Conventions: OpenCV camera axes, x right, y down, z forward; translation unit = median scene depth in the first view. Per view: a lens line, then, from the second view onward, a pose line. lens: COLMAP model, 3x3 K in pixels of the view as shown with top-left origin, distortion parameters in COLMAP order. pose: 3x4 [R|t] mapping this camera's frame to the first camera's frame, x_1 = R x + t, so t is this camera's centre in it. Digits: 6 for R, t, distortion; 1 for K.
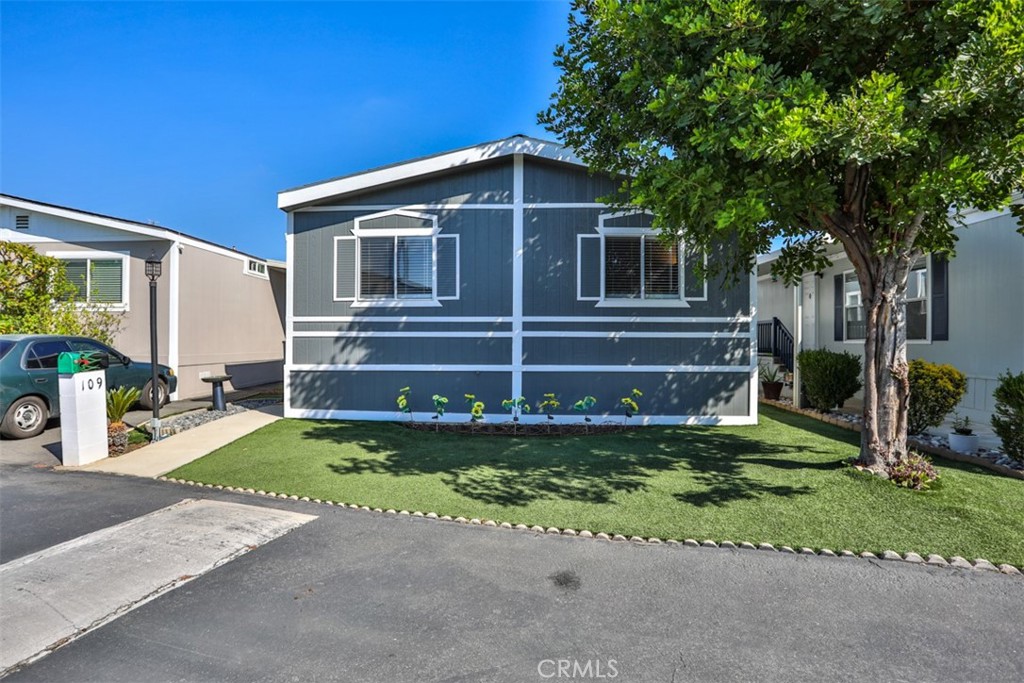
lens RADIAL K [[529.2, 0, 511.2], [0, 529.2, 338.1], [0, 0, 1]] dist [-0.075643, 0.032982]
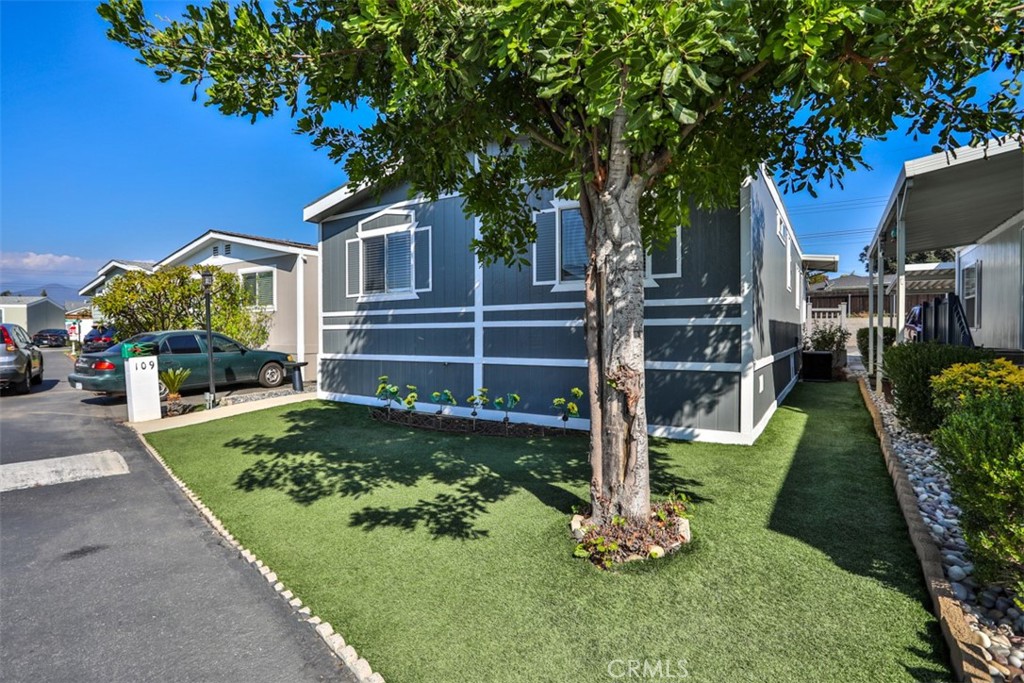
lens RADIAL K [[529.2, 0, 511.2], [0, 529.2, 338.1], [0, 0, 1]] dist [-0.075643, 0.032982]
pose [[0.860680, -0.001885, -0.509142, 0.550673], [0.011498, 0.999810, 0.015735, 0.002397], [0.509016, -0.019397, 0.860538, 0.213276]]
